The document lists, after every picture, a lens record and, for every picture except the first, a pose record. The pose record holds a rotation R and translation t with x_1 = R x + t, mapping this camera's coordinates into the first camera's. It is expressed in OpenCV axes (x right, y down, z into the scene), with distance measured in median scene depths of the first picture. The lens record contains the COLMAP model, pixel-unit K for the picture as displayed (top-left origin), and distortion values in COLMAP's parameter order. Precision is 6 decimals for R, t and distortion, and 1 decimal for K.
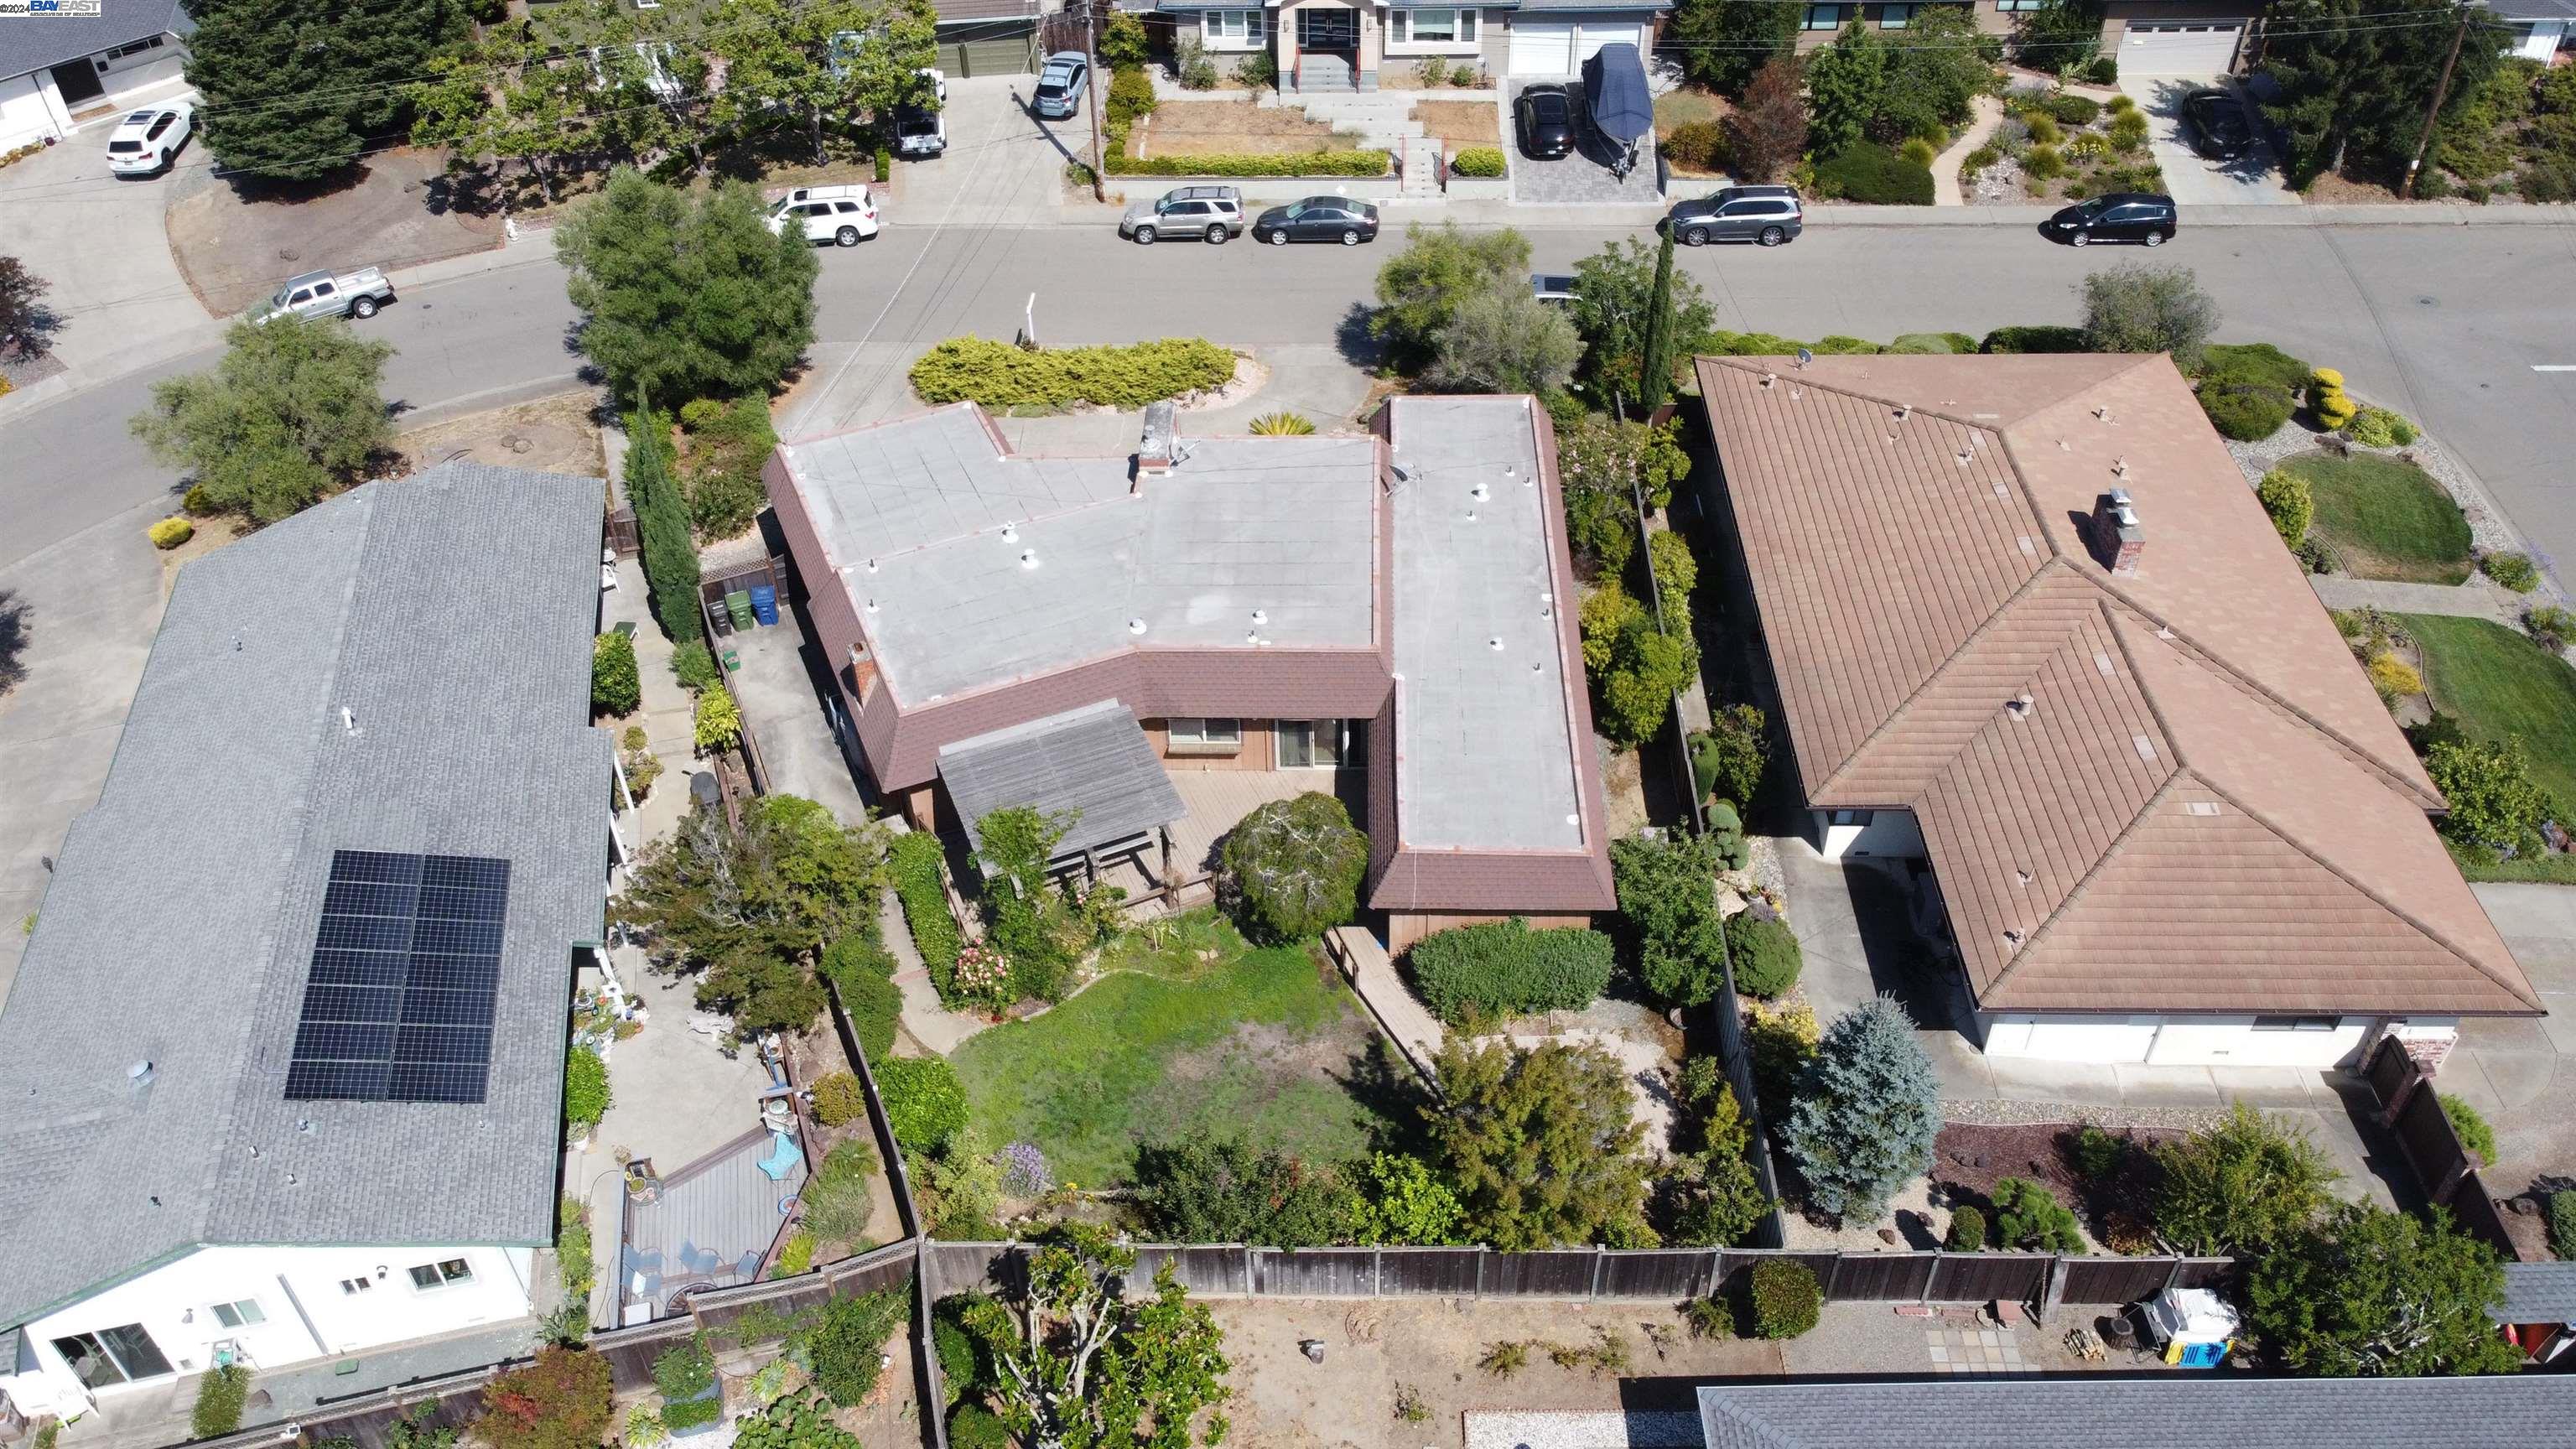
lens RADIAL K [[1951.0, 0, 1294.2], [0, 1951.0, 715.4], [0, 0, 1]] dist [0.006299, -0.005081]
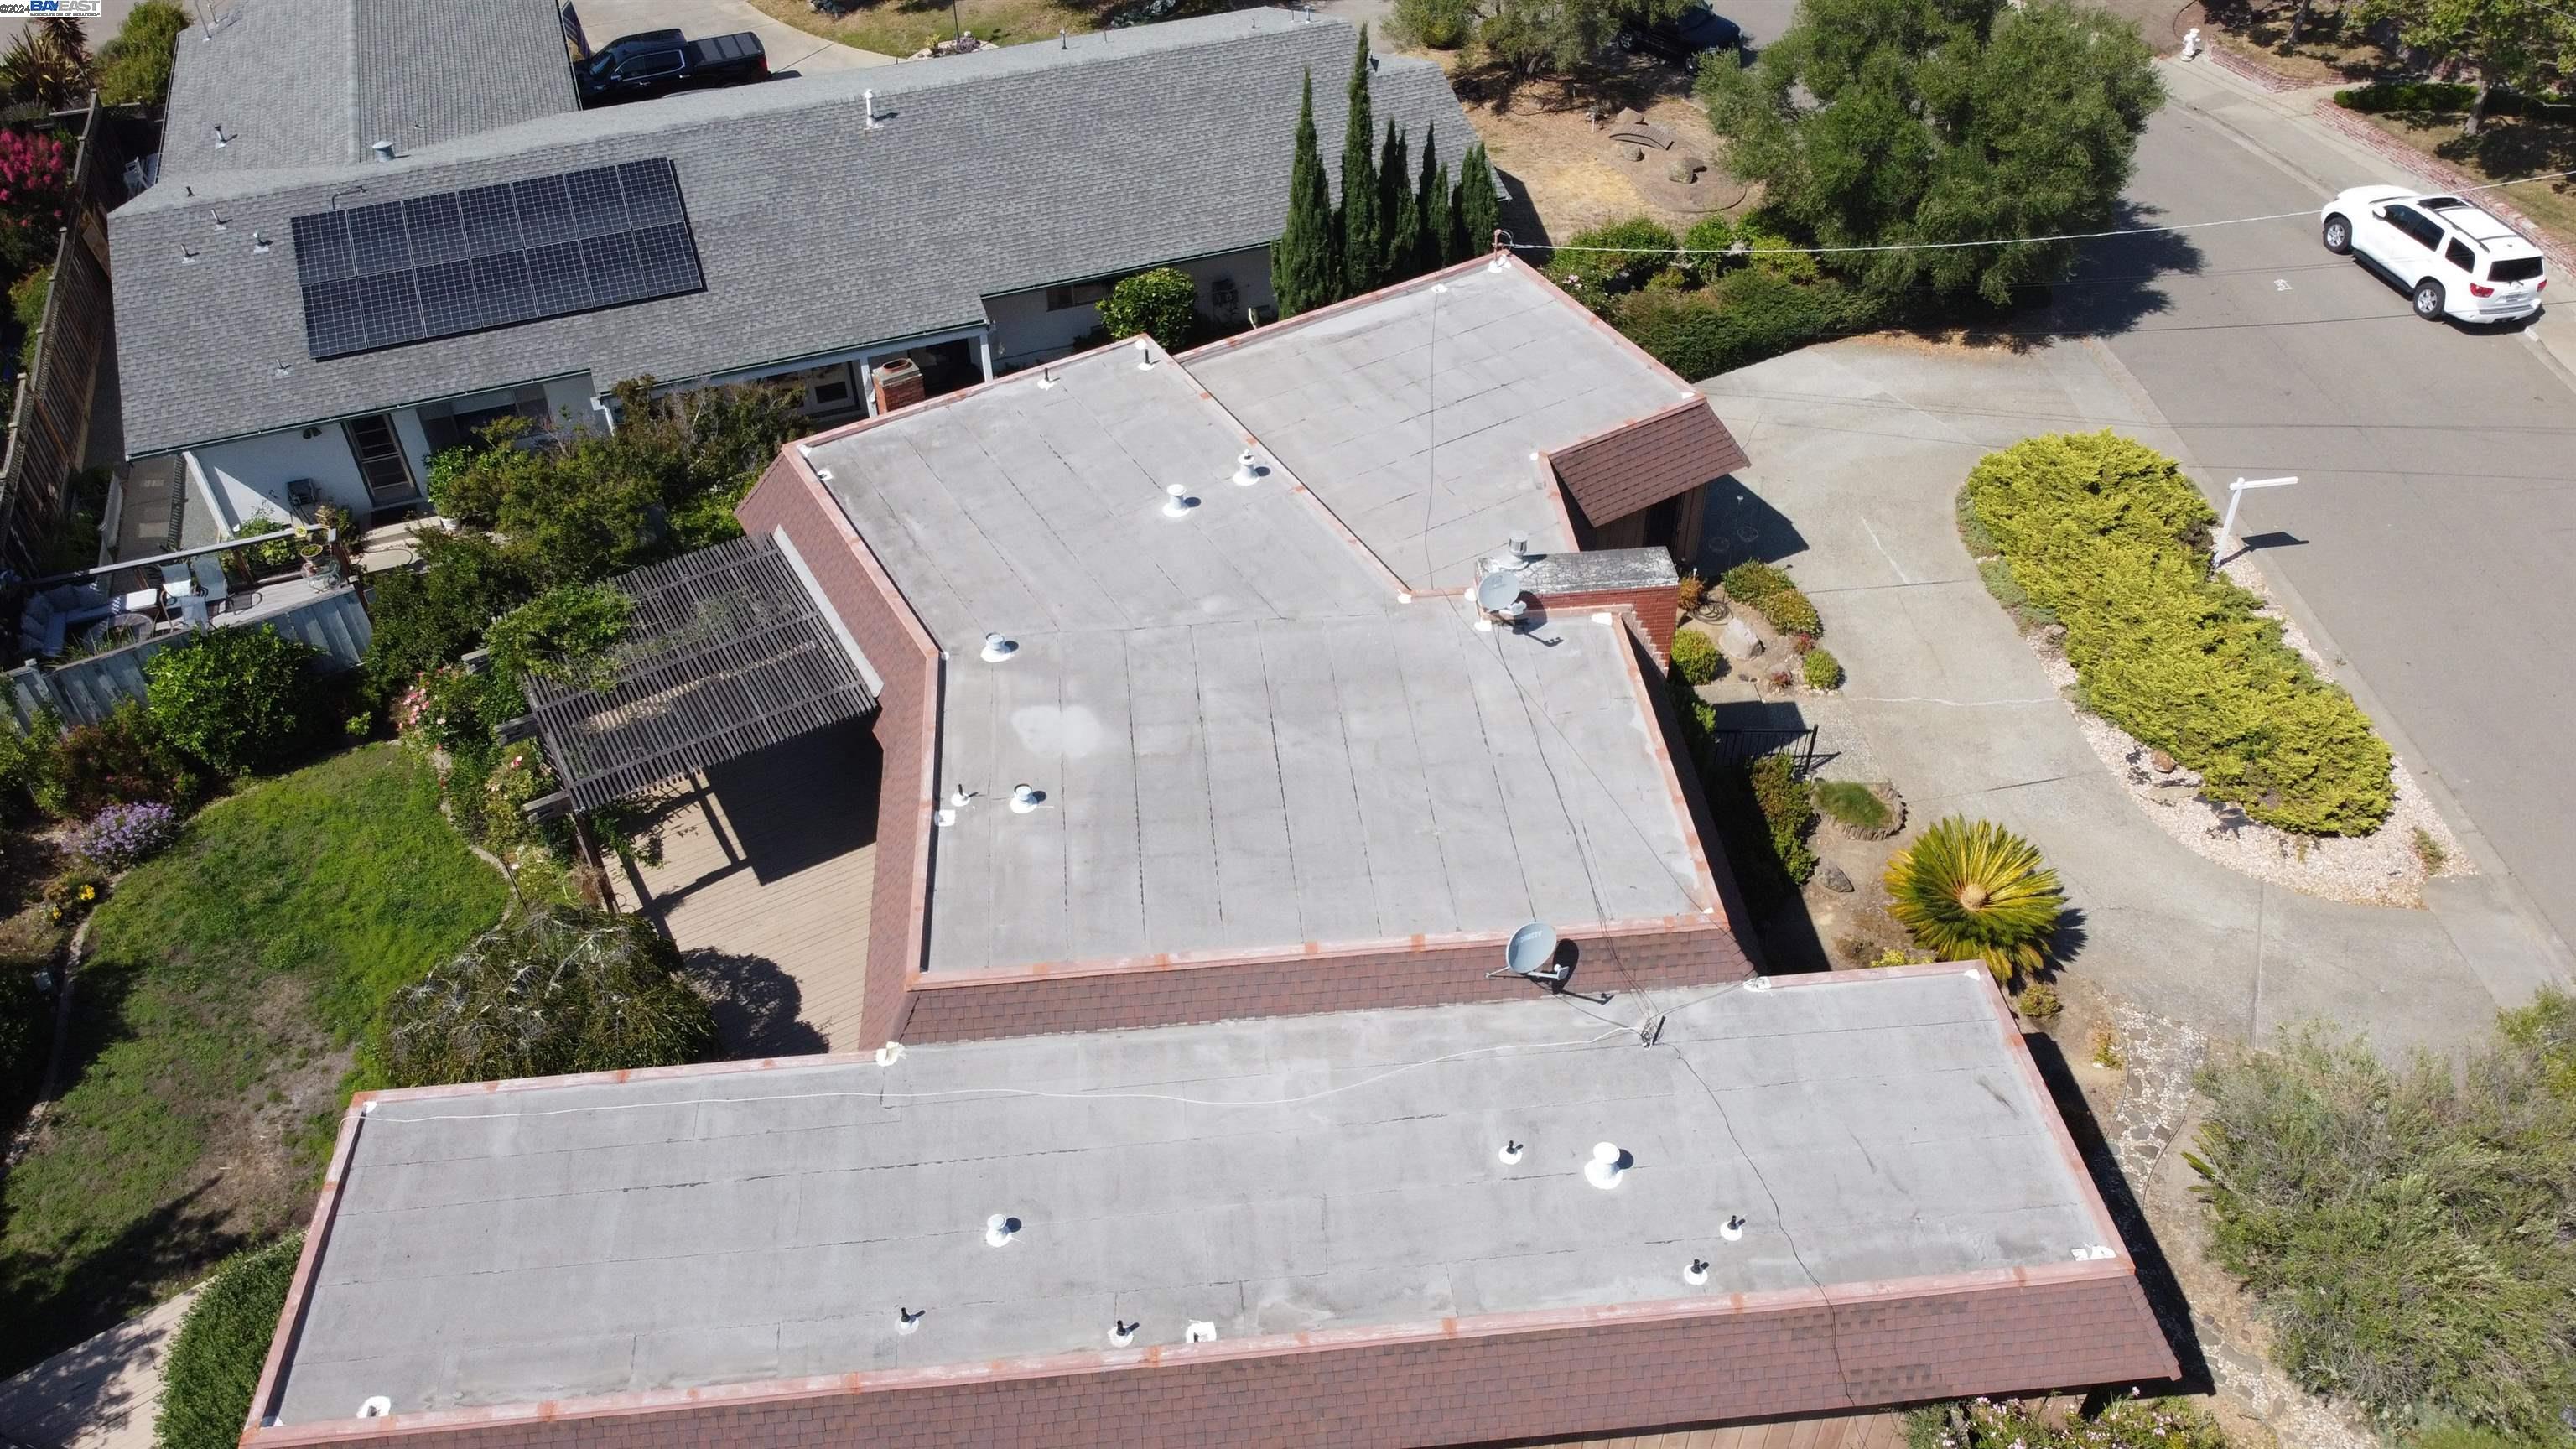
lens RADIAL K [[1951.0, 0, 1294.2], [0, 1951.0, 715.4], [0, 0, 1]] dist [0.006299, -0.005081]
pose [[0.126136, 0.677646, -0.724489, 0.298345], [-0.637162, 0.615106, 0.464403, -0.298046], [0.760339, 0.403039, 0.509357, 0.673458]]
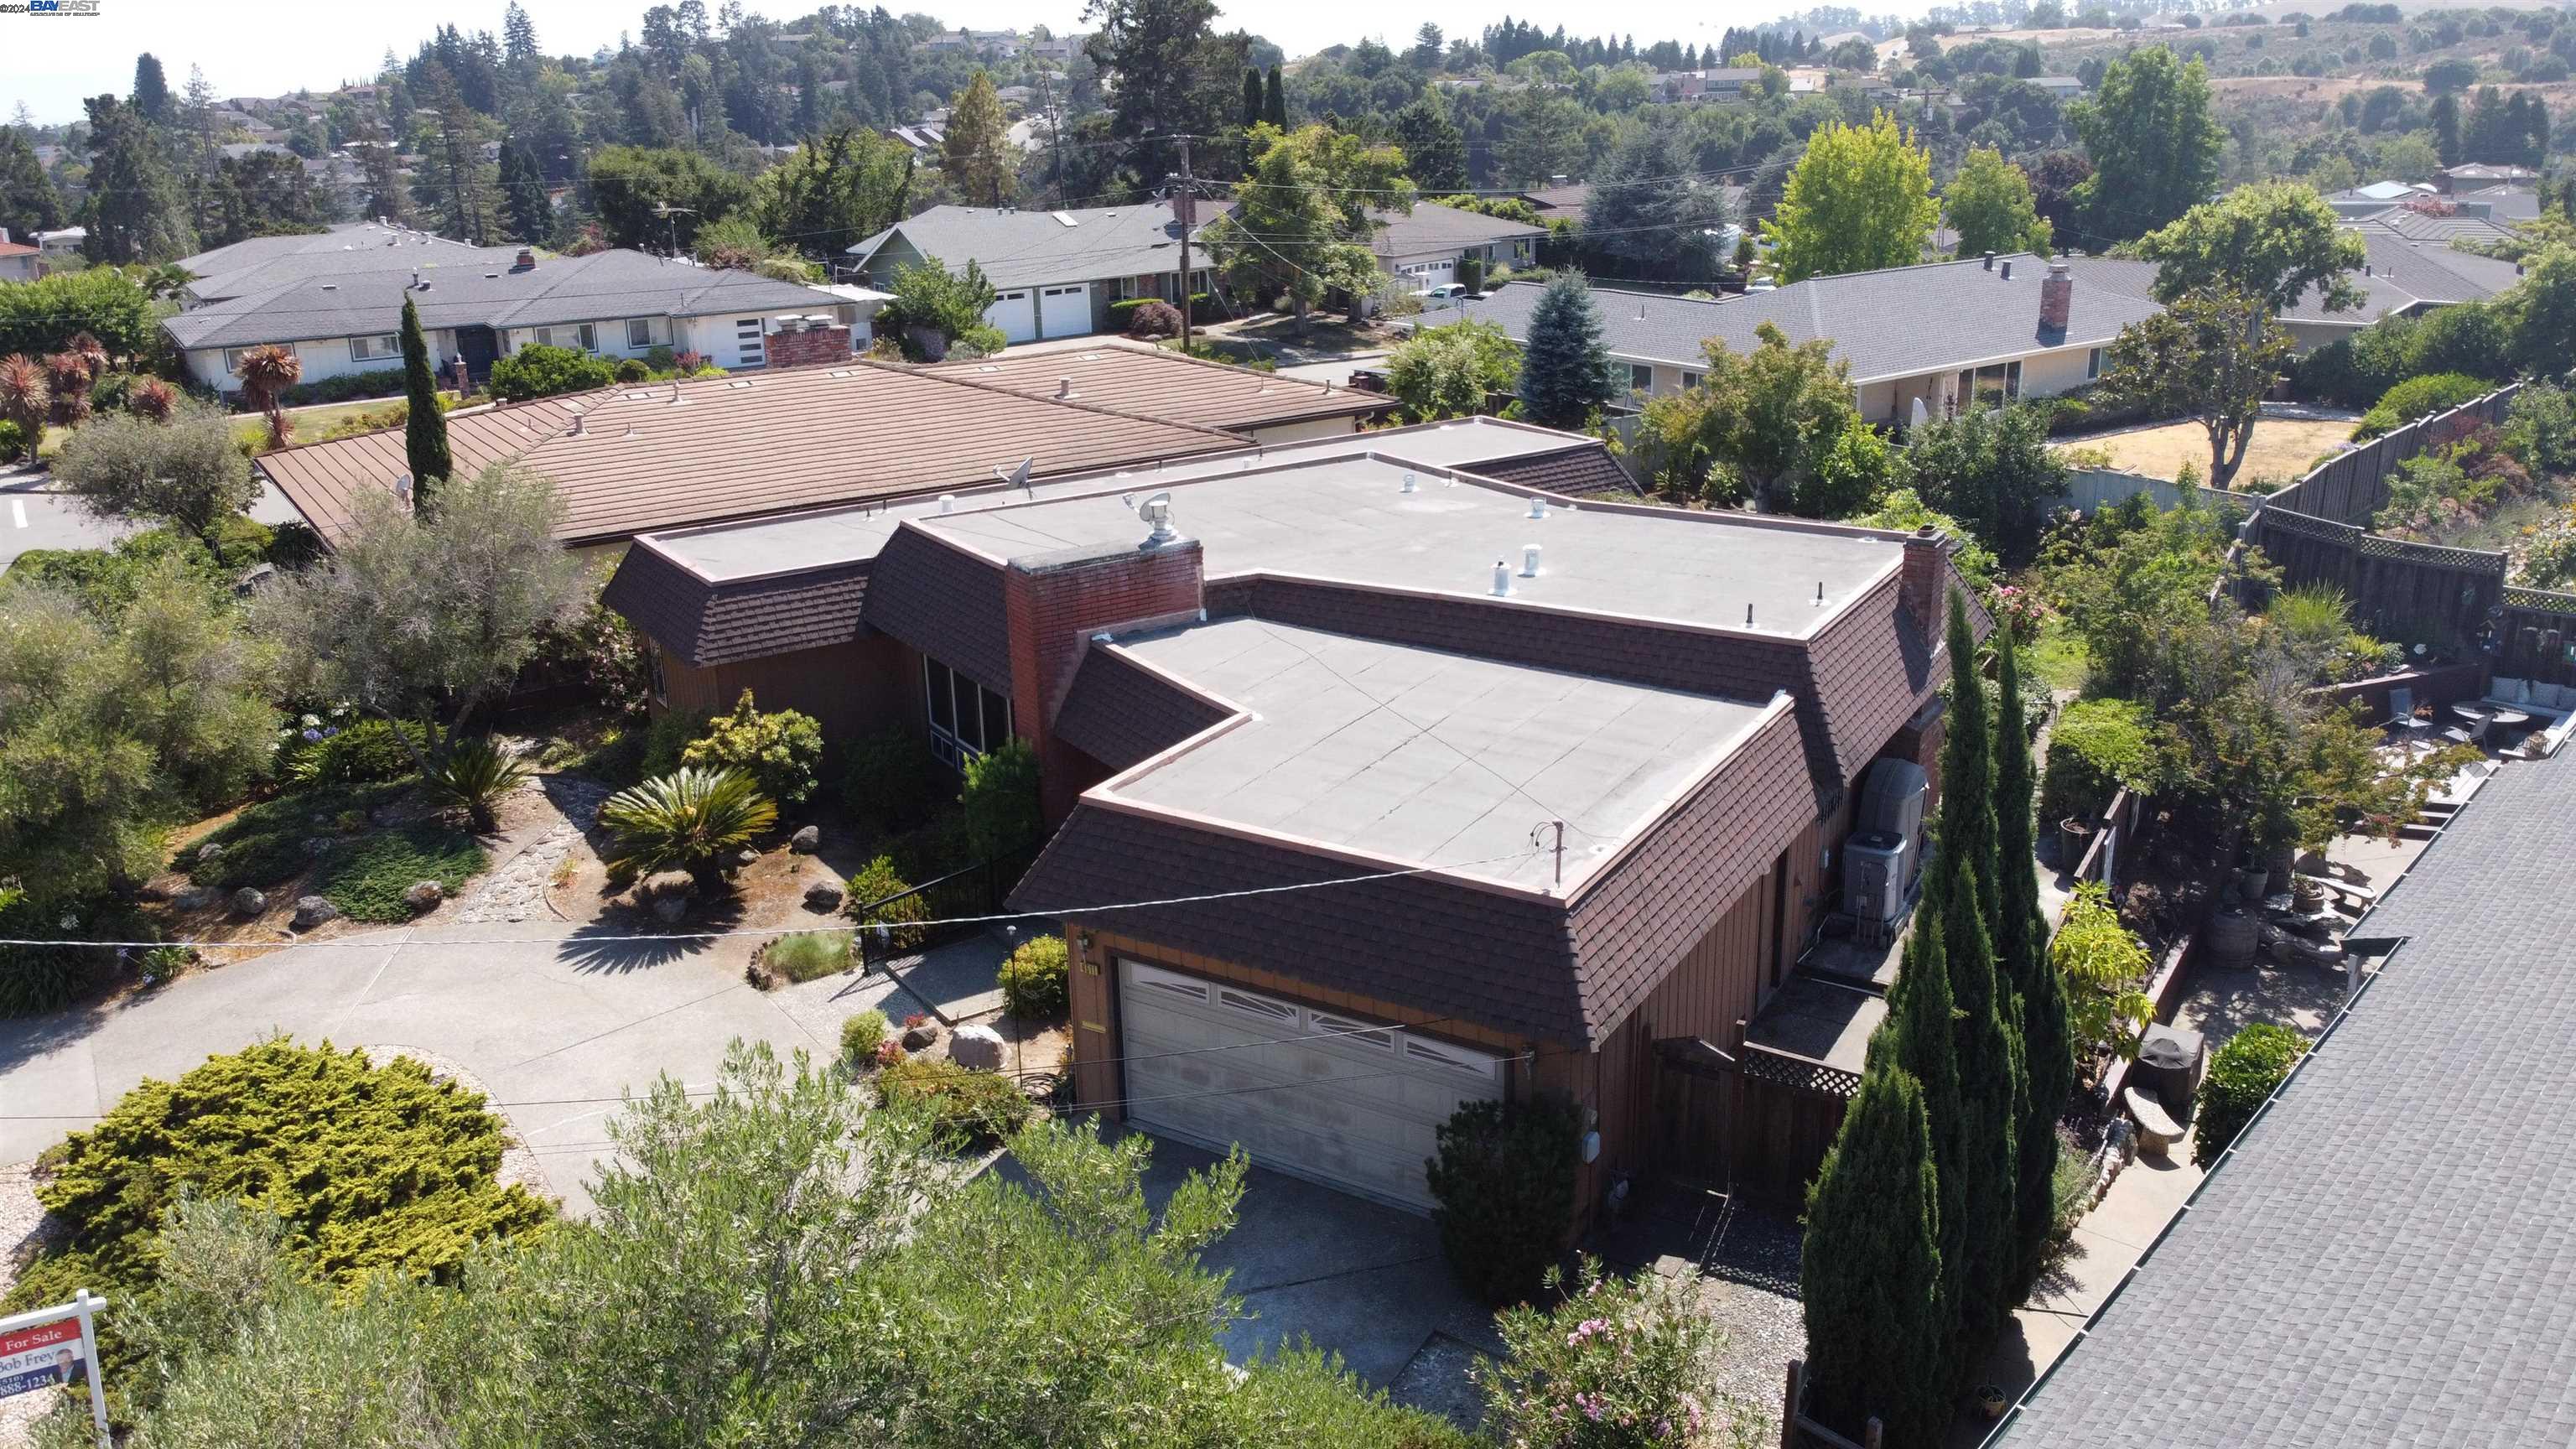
lens RADIAL K [[1956.5, 0, 1295.5], [0, 1956.5, 699.7], [0, 0, 1]] dist [-0.003726, -0.003388]
pose [[-0.574110, -0.221208, 0.788330, -0.490277], [0.556878, 0.600334, 0.574009, -0.373478], [-0.600237, 0.768548, -0.221472, 1.066603]]
